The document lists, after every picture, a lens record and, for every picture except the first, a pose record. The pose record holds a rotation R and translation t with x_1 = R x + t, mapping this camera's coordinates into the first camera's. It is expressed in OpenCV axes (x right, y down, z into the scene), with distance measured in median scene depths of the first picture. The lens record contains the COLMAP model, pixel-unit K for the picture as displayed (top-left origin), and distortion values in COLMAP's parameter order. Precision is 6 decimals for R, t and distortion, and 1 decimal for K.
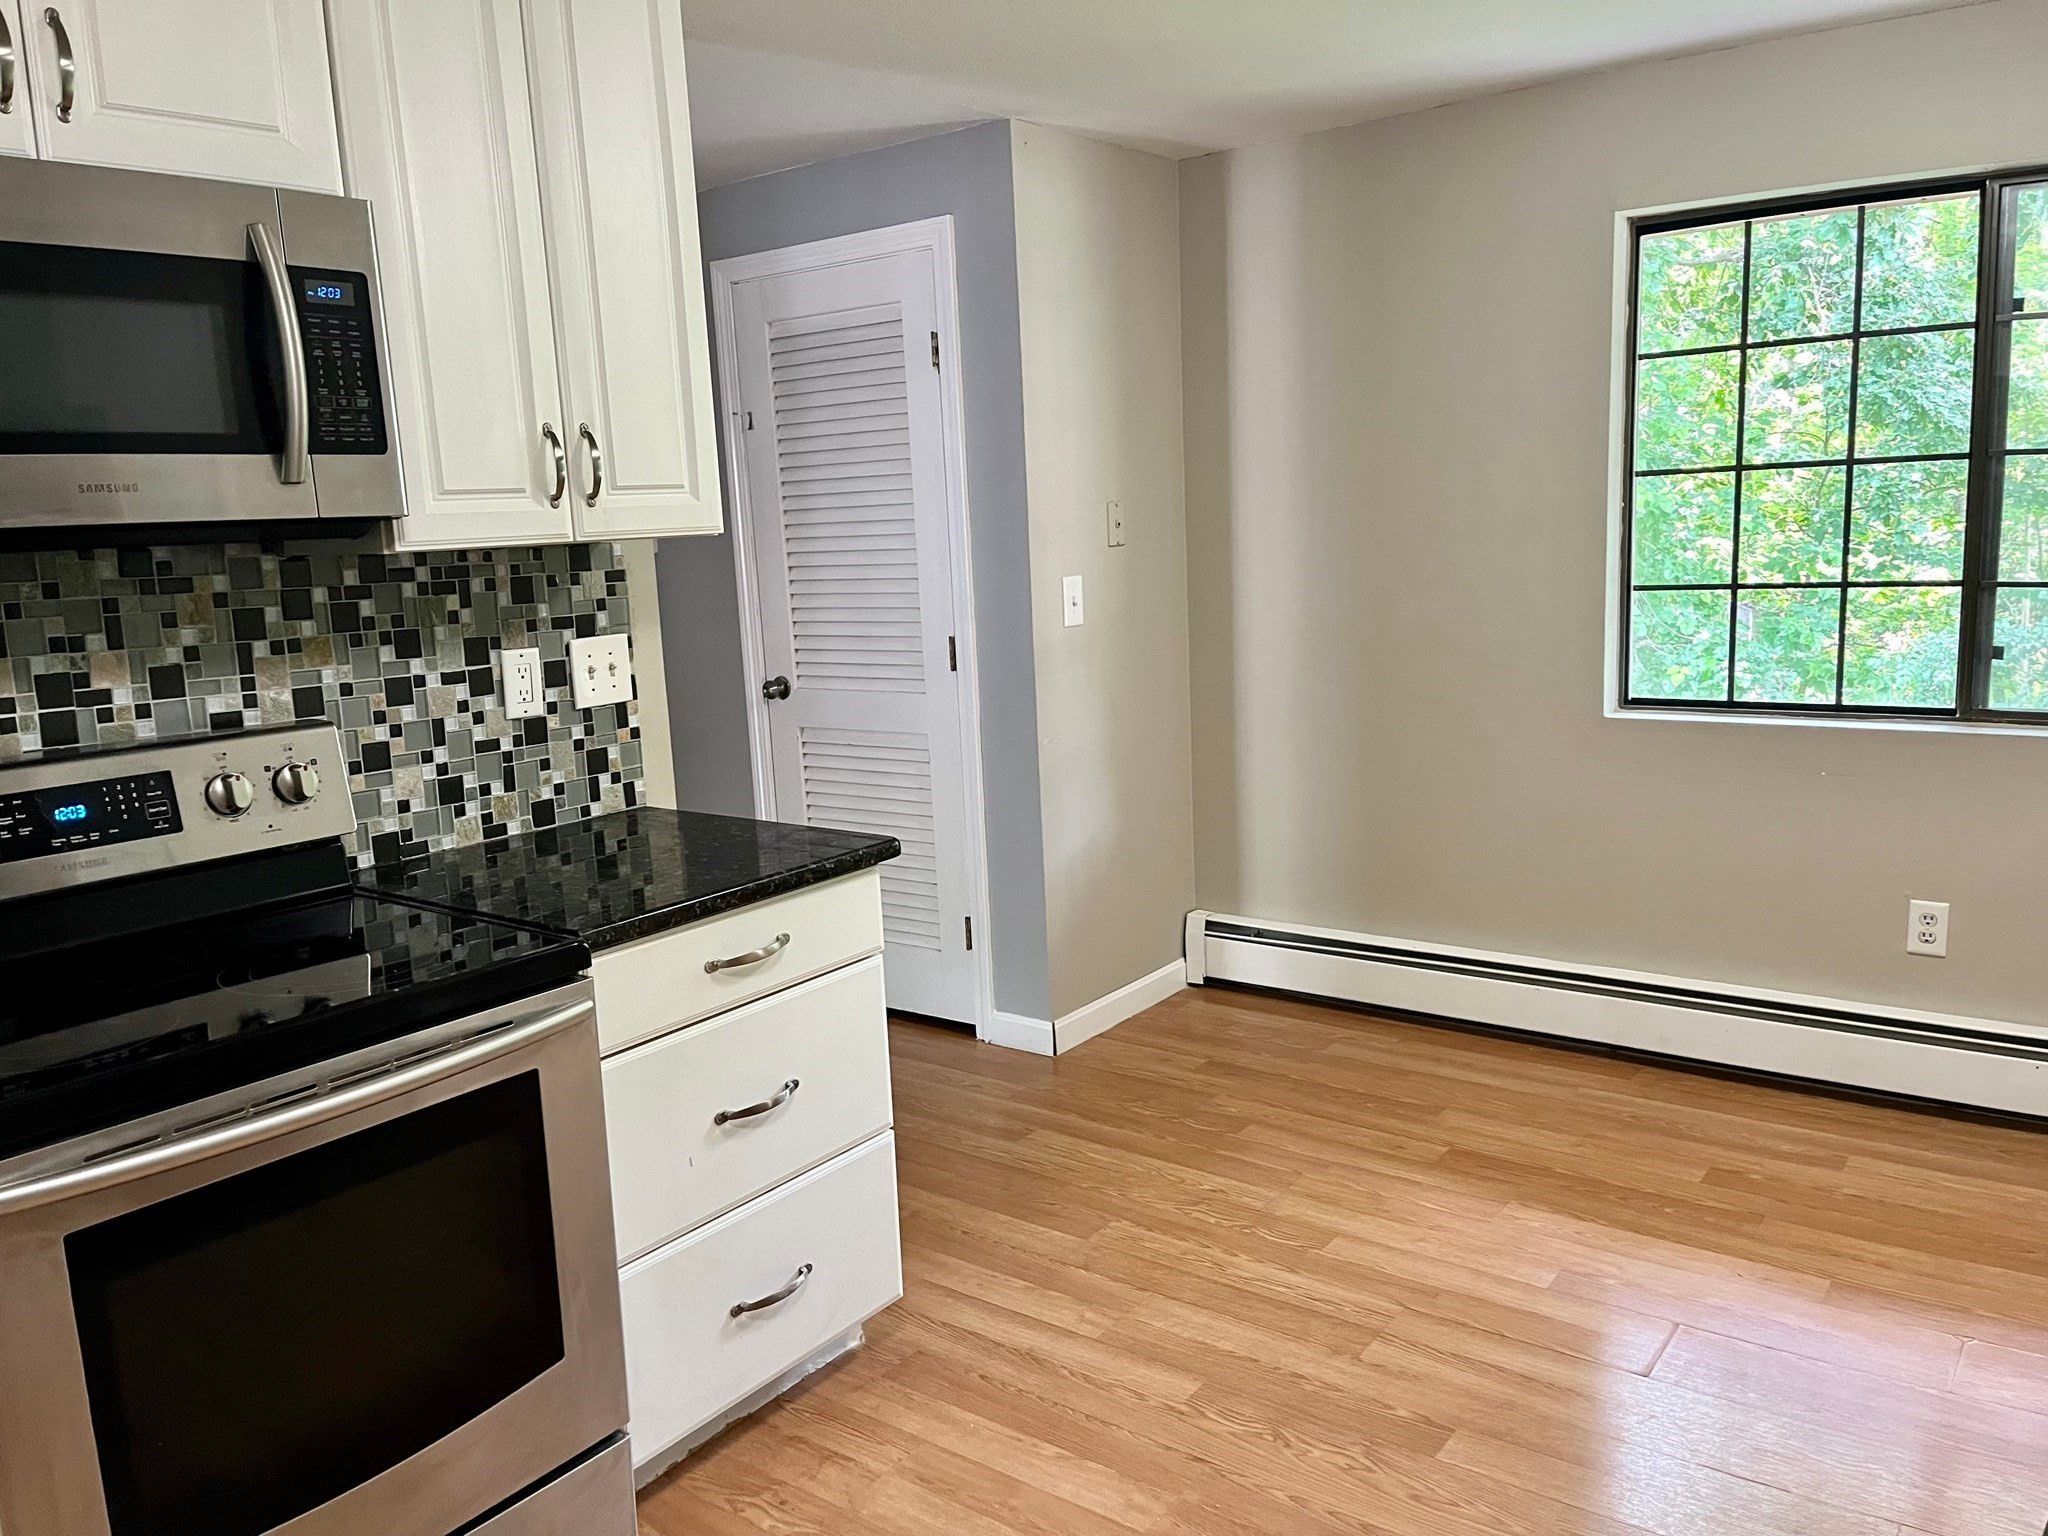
lens RADIAL K [[1556.4, 0, 1033.1], [0, 1556.4, 773.0], [0, 0, 1]] dist [0.066754, -0.080563]
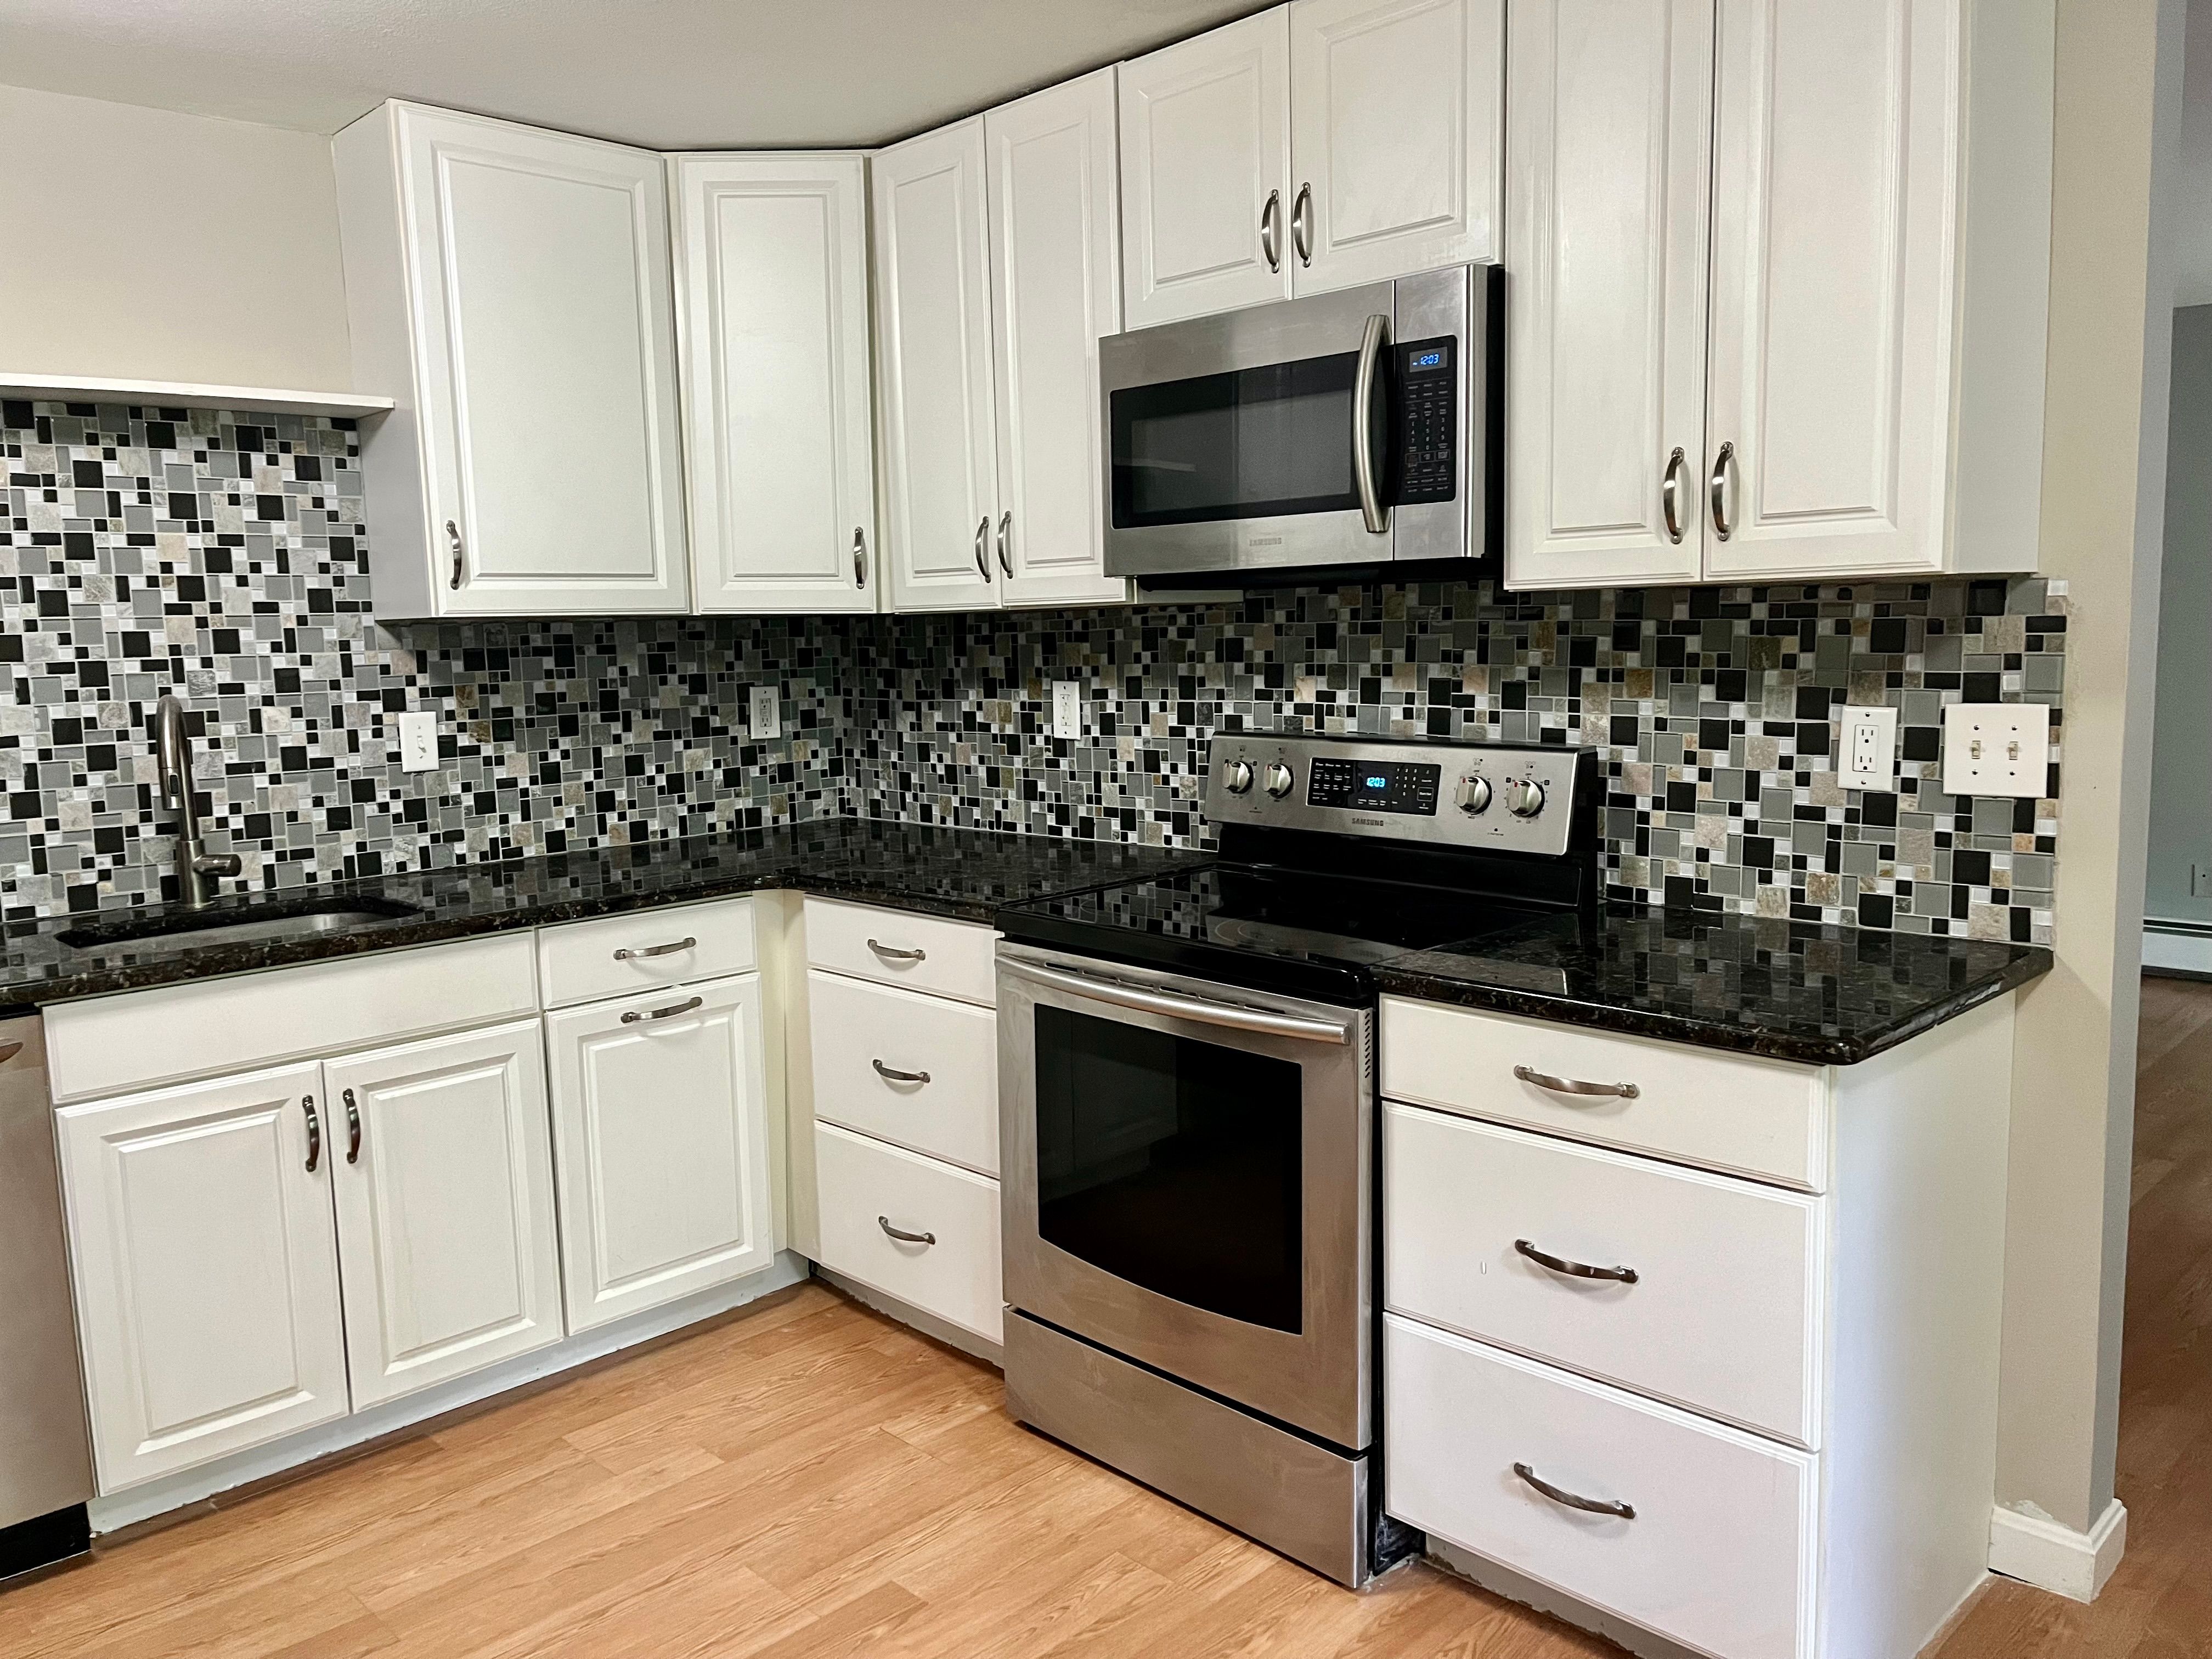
lens RADIAL K [[1681.0, 0, 1093.1], [0, 1681.0, 839.7], [0, 0, 1]] dist [0.066754, -0.080563]
pose [[-0.152690, 0.176704, -0.972348, 0.651521], [-0.133768, 0.971135, 0.197490, -0.140975], [0.979179, 0.160224, -0.124646, 0.767411]]
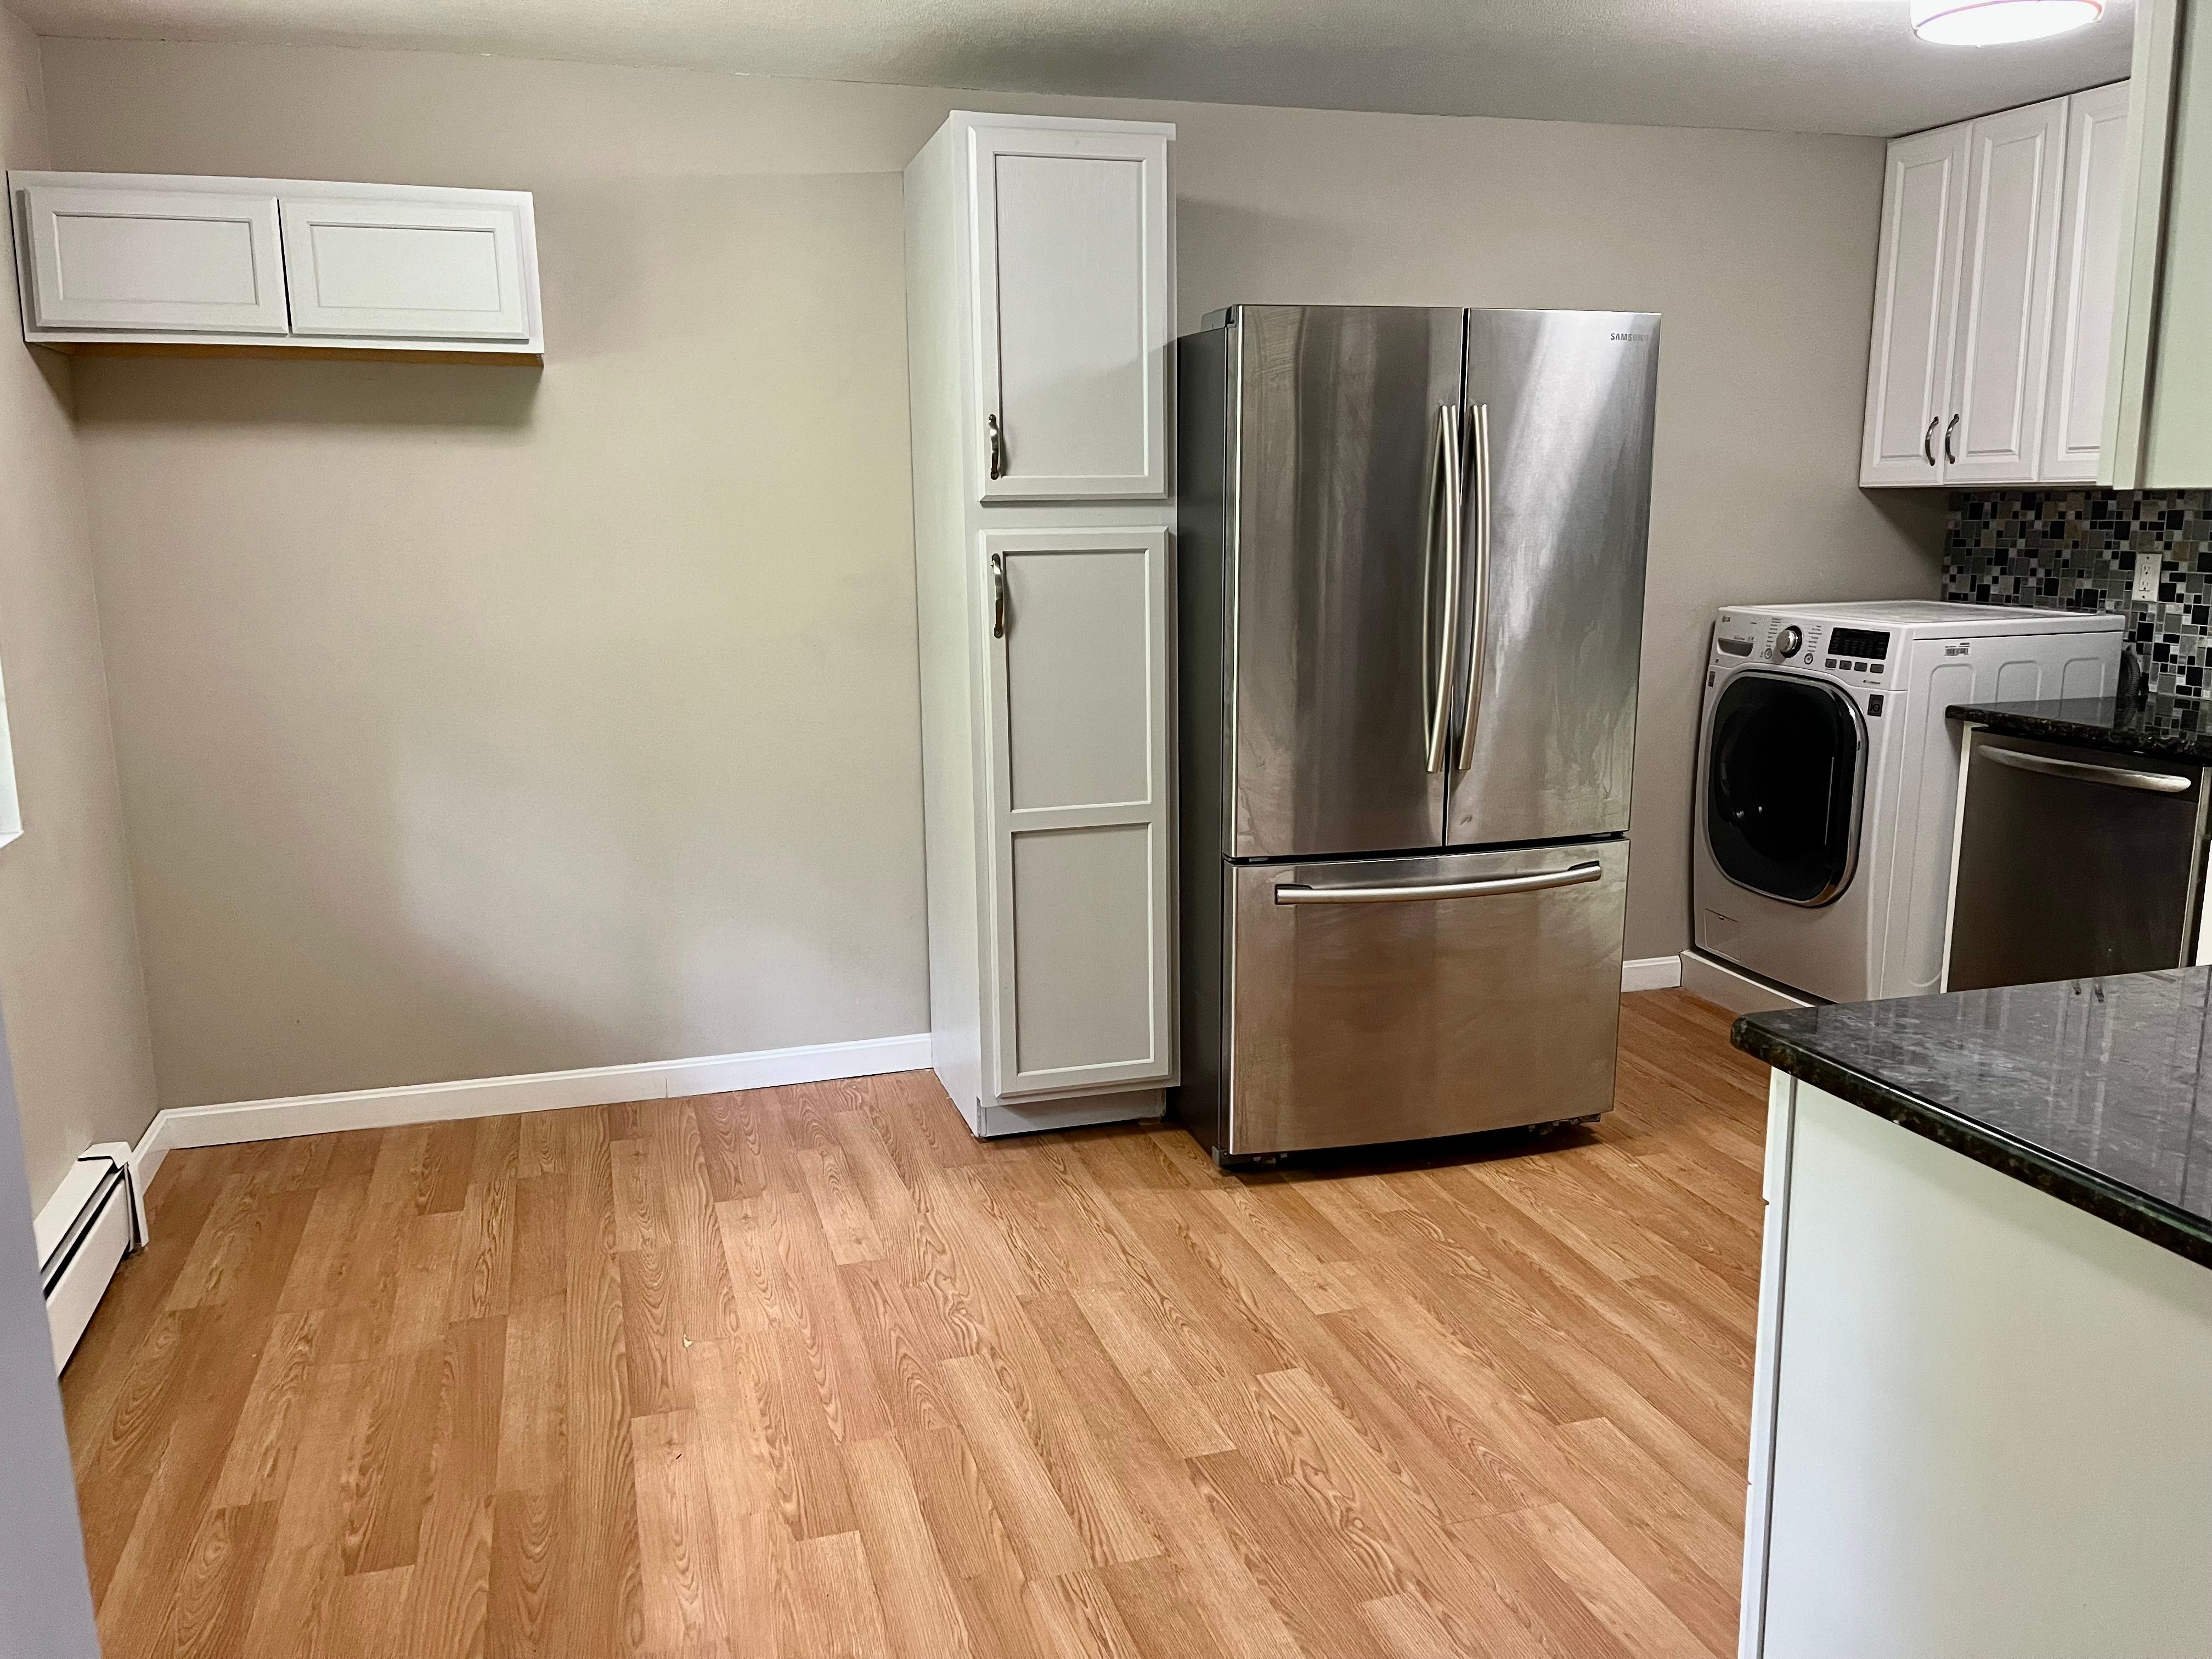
lens RADIAL K [[1681.0, 0, 1099.8], [0, 1681.0, 843.5], [0, 0, 1]] dist [0.066754, -0.080563]
pose [[-0.804180, -0.062668, 0.591073, -0.271462], [0.147032, 0.942547, 0.299977, -0.251166], [-0.575913, 0.328142, -0.748764, 1.610565]]
